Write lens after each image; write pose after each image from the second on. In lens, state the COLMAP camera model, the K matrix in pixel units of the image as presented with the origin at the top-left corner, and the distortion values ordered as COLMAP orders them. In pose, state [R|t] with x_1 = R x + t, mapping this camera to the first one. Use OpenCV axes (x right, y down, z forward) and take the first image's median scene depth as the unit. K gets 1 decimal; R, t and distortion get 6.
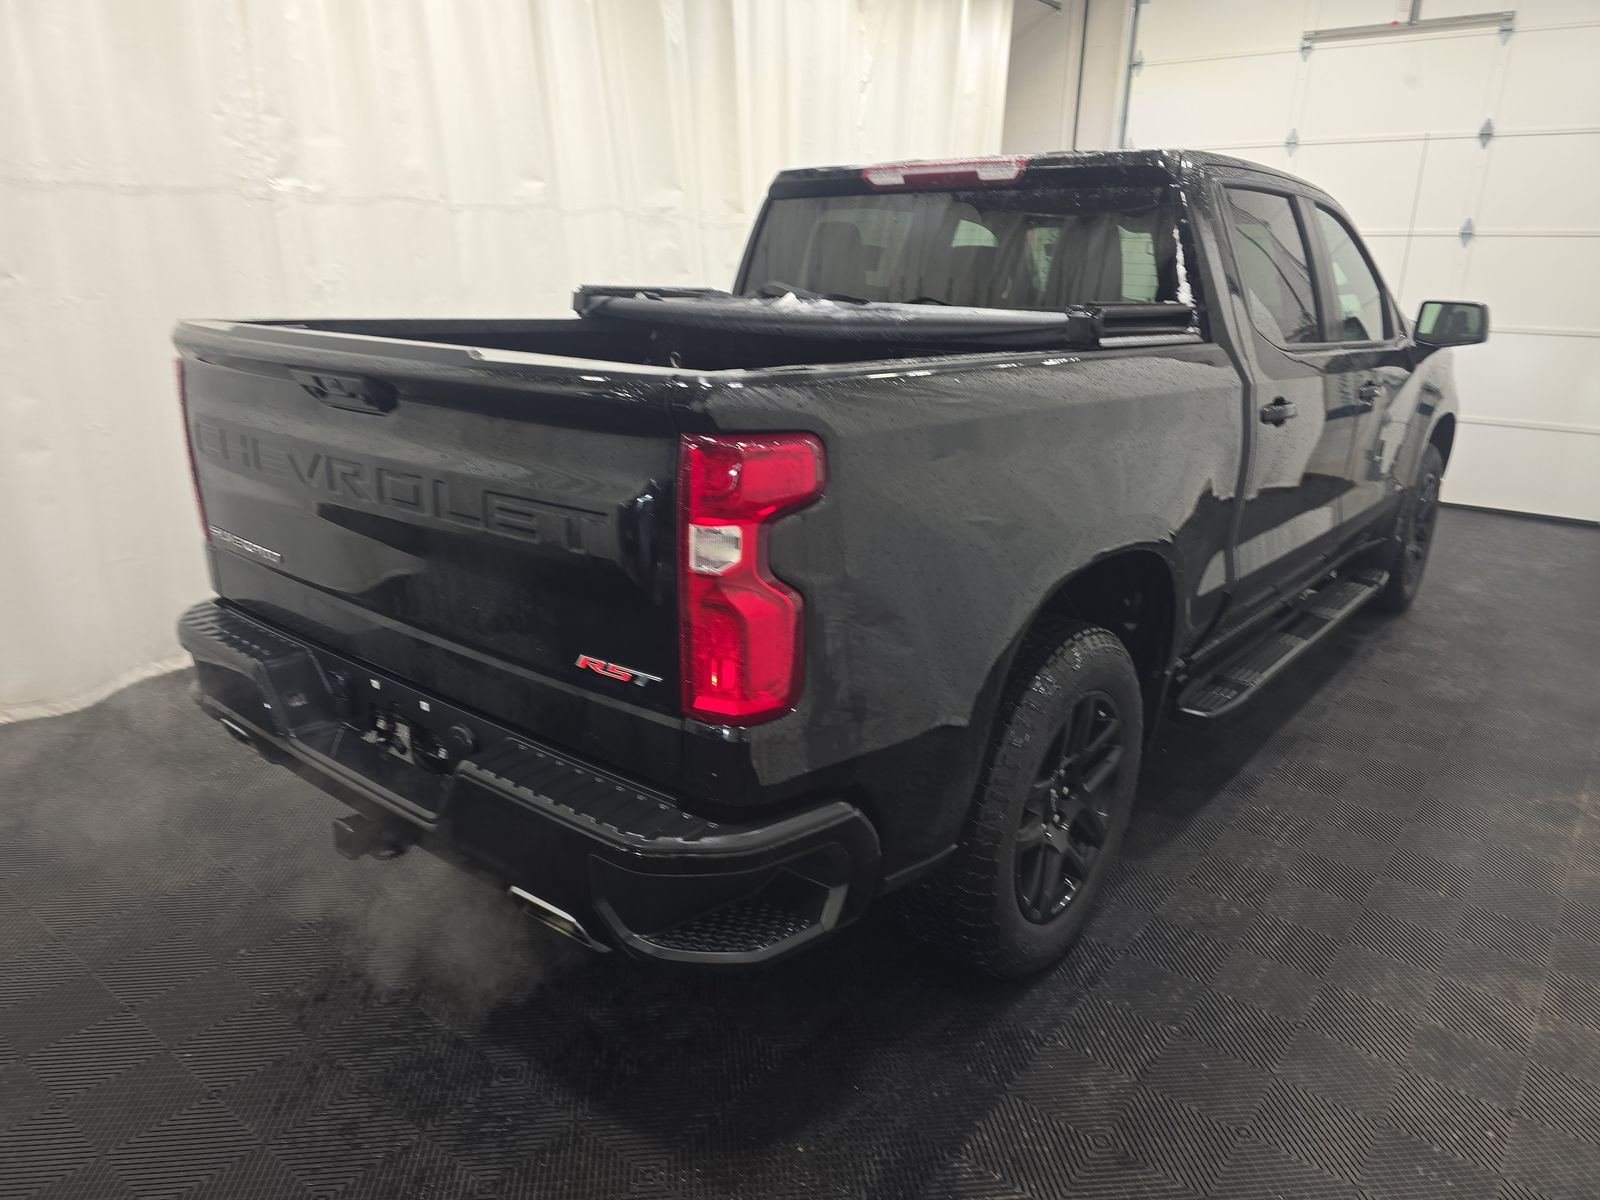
lens RADIAL K [[1086.1, 0, 790.7], [0, 1086.1, 613.6], [0, 0, 1]] dist [0.017503, -0.016919]
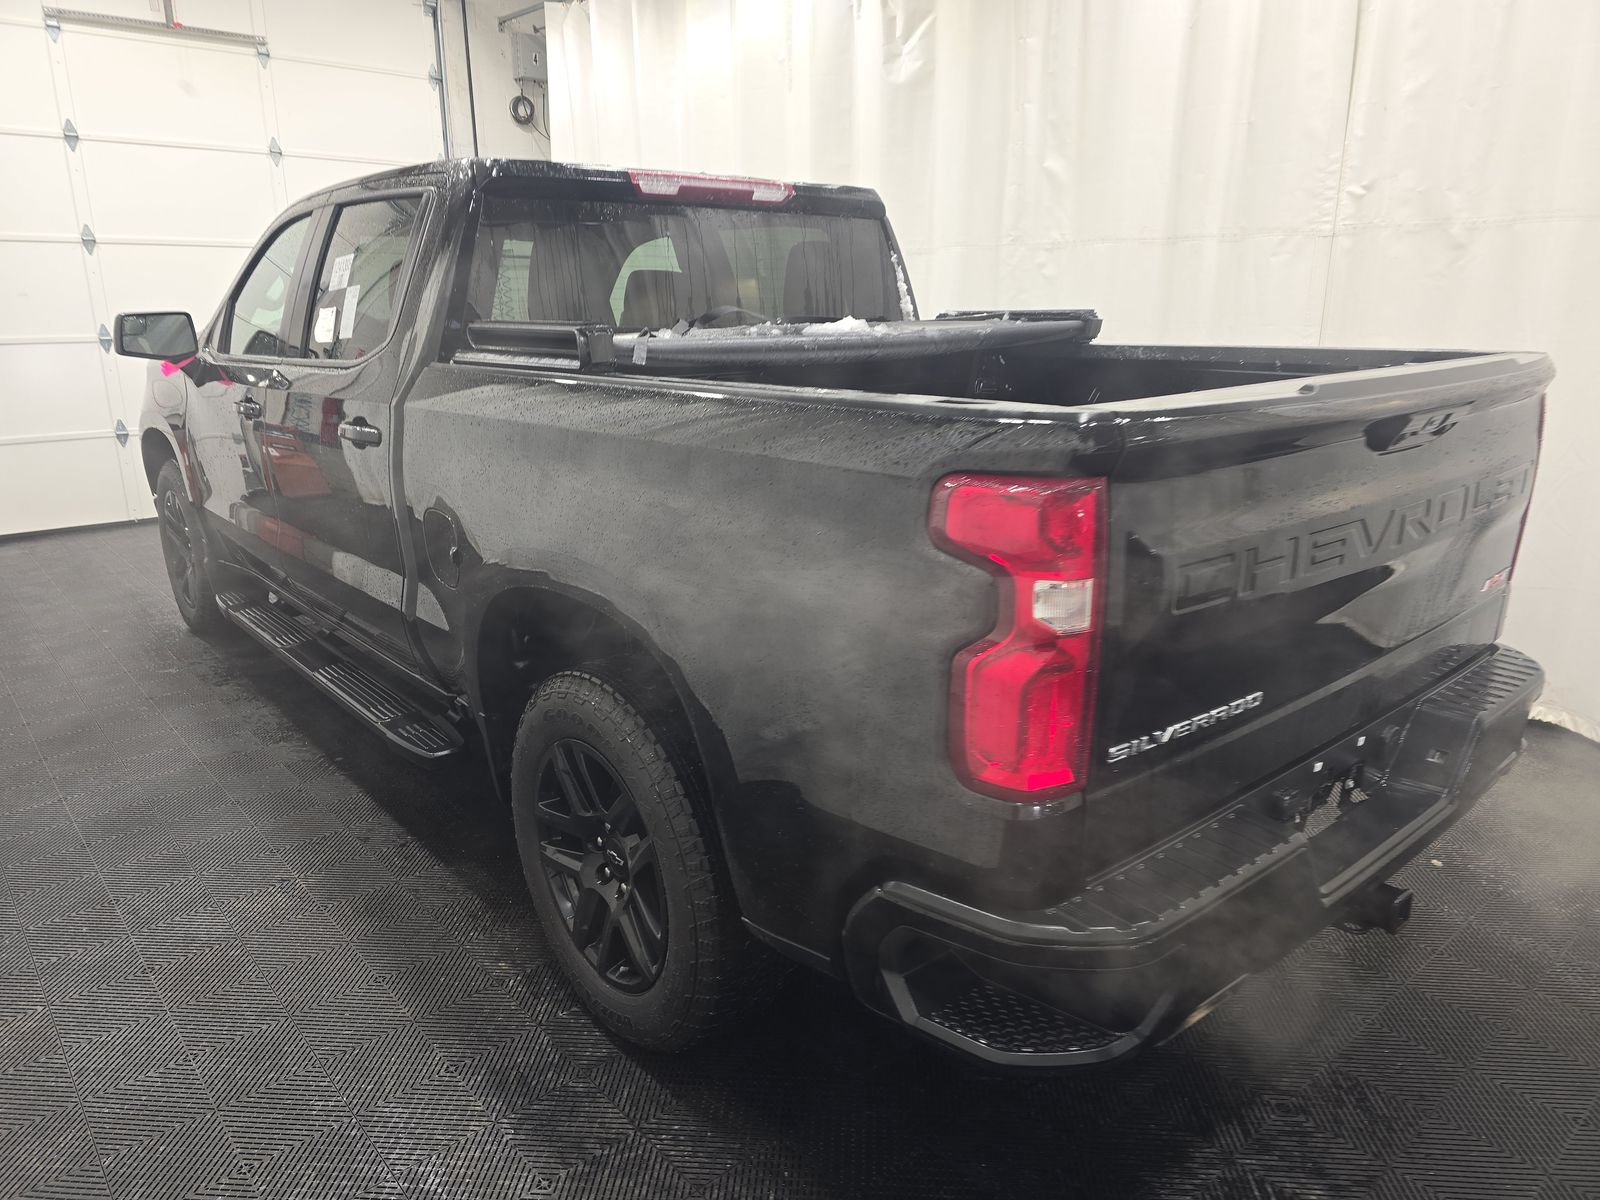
lens RADIAL K [[1086.1, 0, 793.4], [0, 1086.1, 603.4], [0, 0, 1]] dist [0.017503, -0.016919]
pose [[0.194498, -0.287576, 0.937801, -0.832640], [0.296993, 0.928448, 0.223112, -0.252480], [-0.934861, 0.235125, 0.265990, 0.749065]]
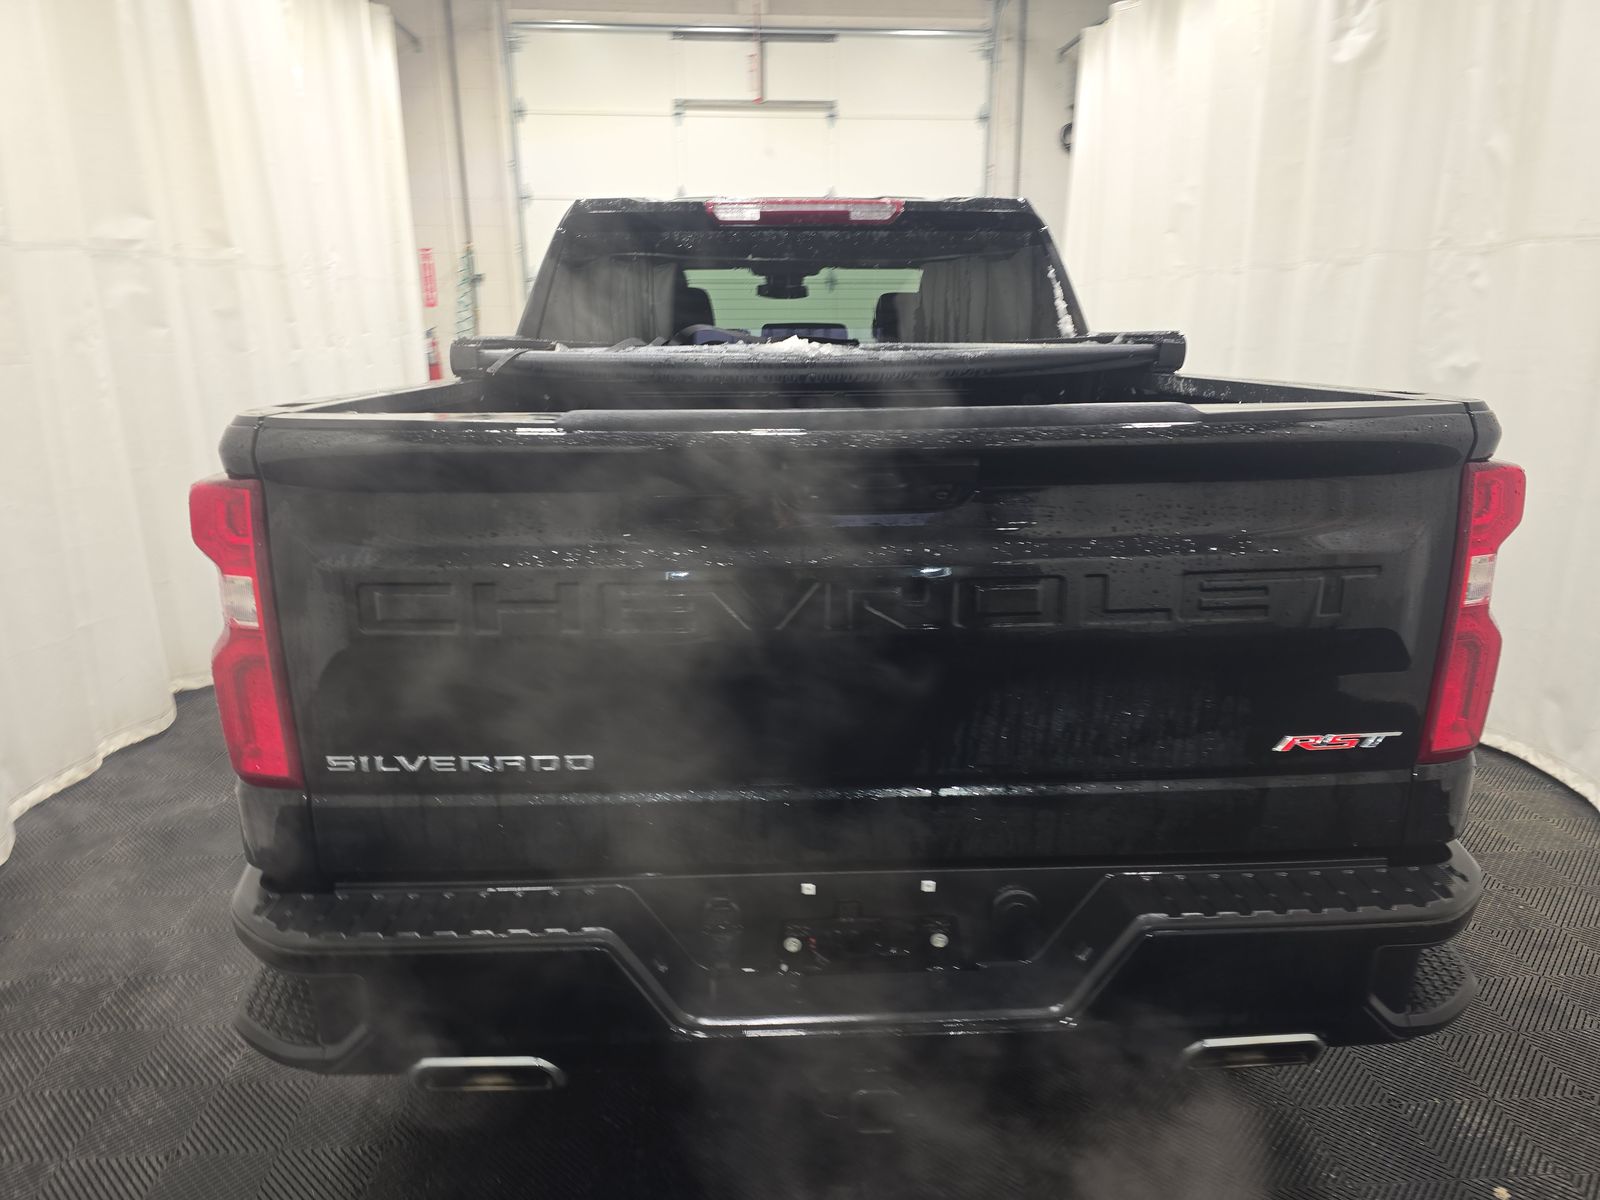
lens RADIAL K [[1086.1, 0, 792.1], [0, 1086.1, 595.8], [0, 0, 1]] dist [0.017503, -0.016919]
pose [[0.753494, -0.182745, 0.631547, -0.533785], [0.216199, 0.976042, 0.024483, -0.093776], [-0.620890, 0.118092, 0.774951, 0.288849]]
